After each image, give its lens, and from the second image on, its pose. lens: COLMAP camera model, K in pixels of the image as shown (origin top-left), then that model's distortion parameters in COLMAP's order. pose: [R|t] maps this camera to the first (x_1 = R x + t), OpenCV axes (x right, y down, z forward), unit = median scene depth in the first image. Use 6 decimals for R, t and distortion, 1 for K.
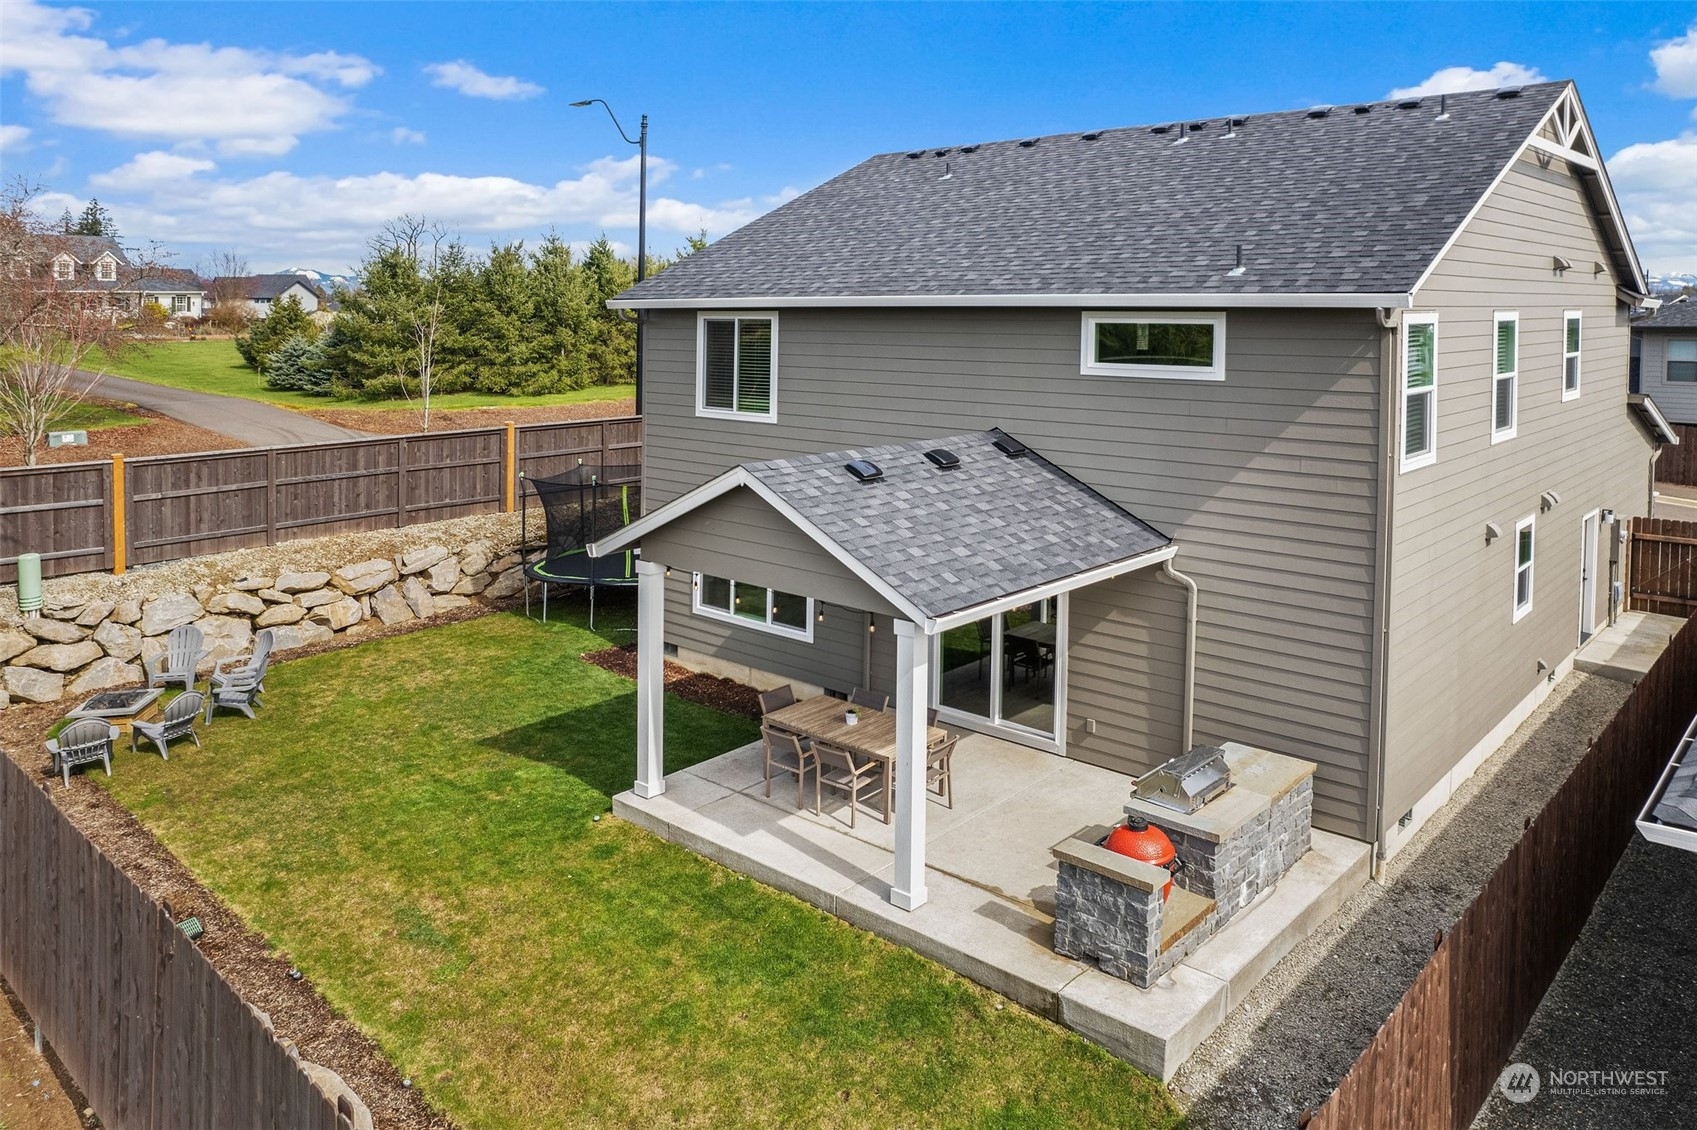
lens RADIAL K [[1122.0, 0, 909.2], [0, 1122.0, 566.8], [0, 0, 1]] dist [-0.065747, 0.042608]
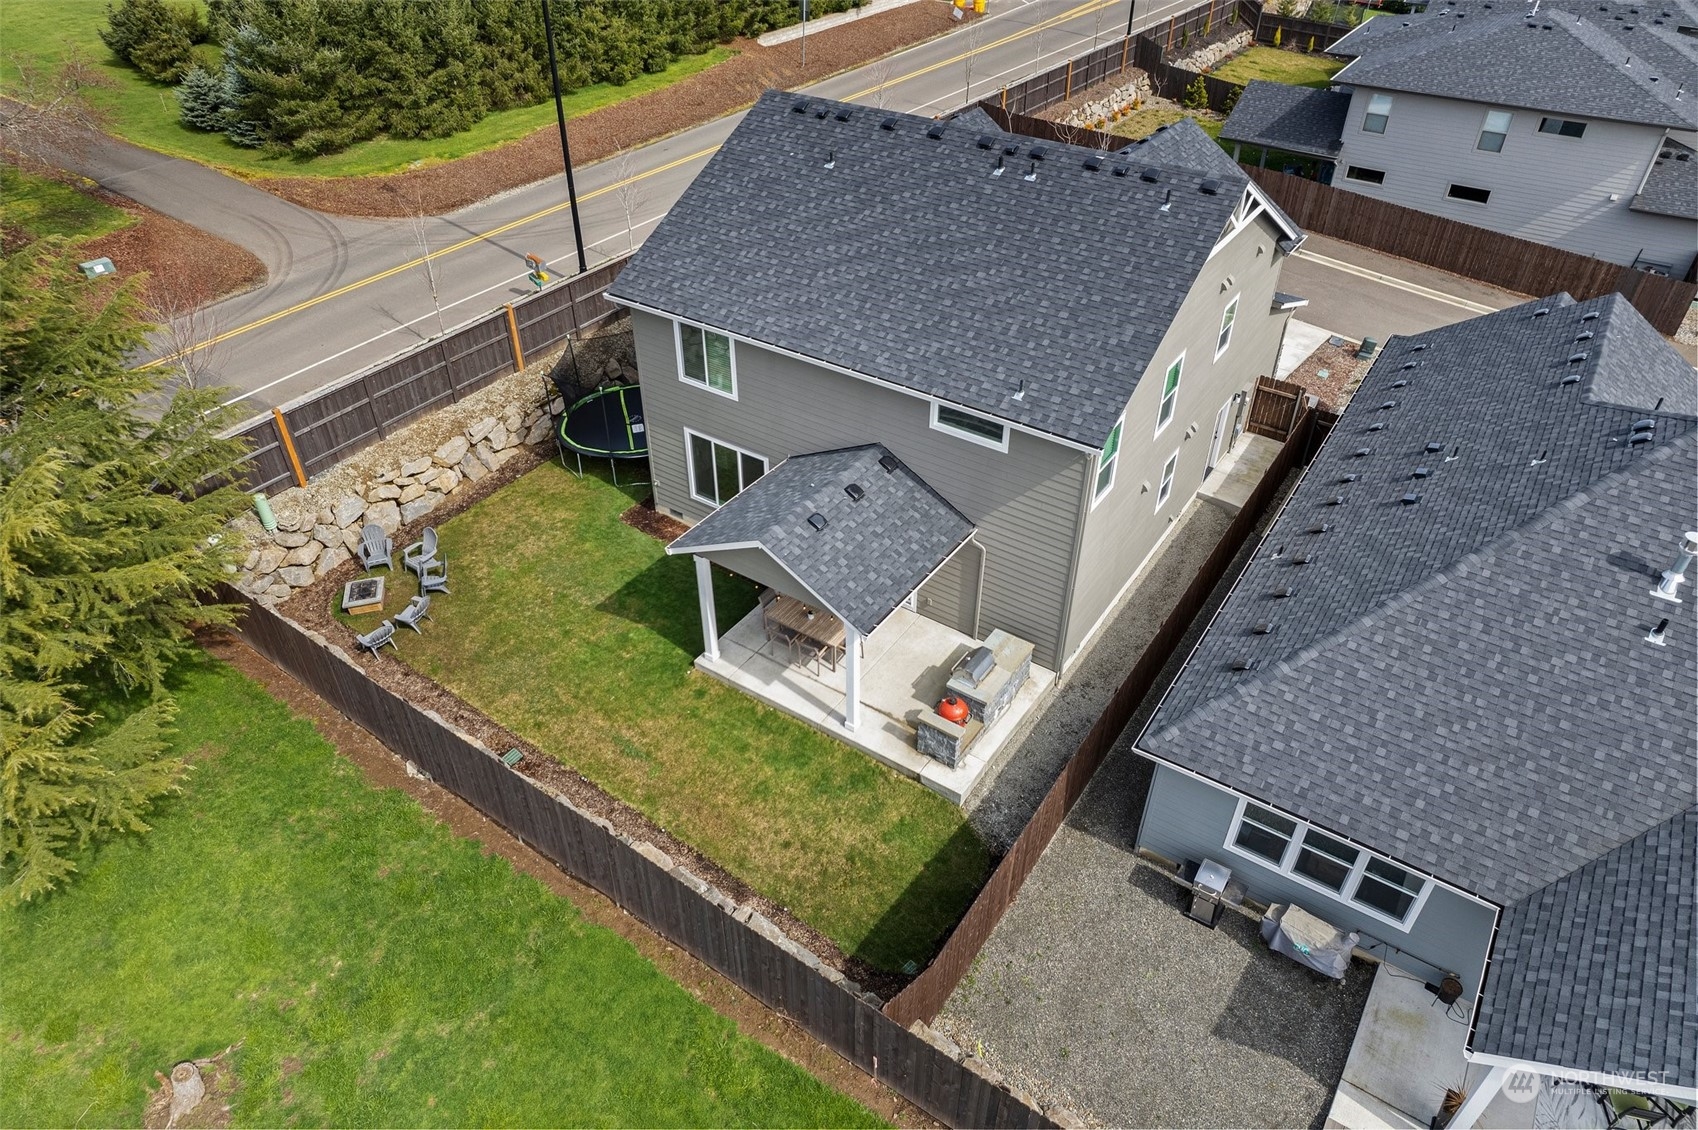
lens RADIAL K [[1077.1, 0, 849.0], [0, 1077.1, 565.0], [0, 0, 1]] dist [-0.060359, 0.033987]
pose [[0.992037, -0.074937, 0.101224, -0.173299], [0.008758, 0.842826, 0.538115, -0.977564], [-0.125639, -0.532944, 0.836771, -0.560651]]
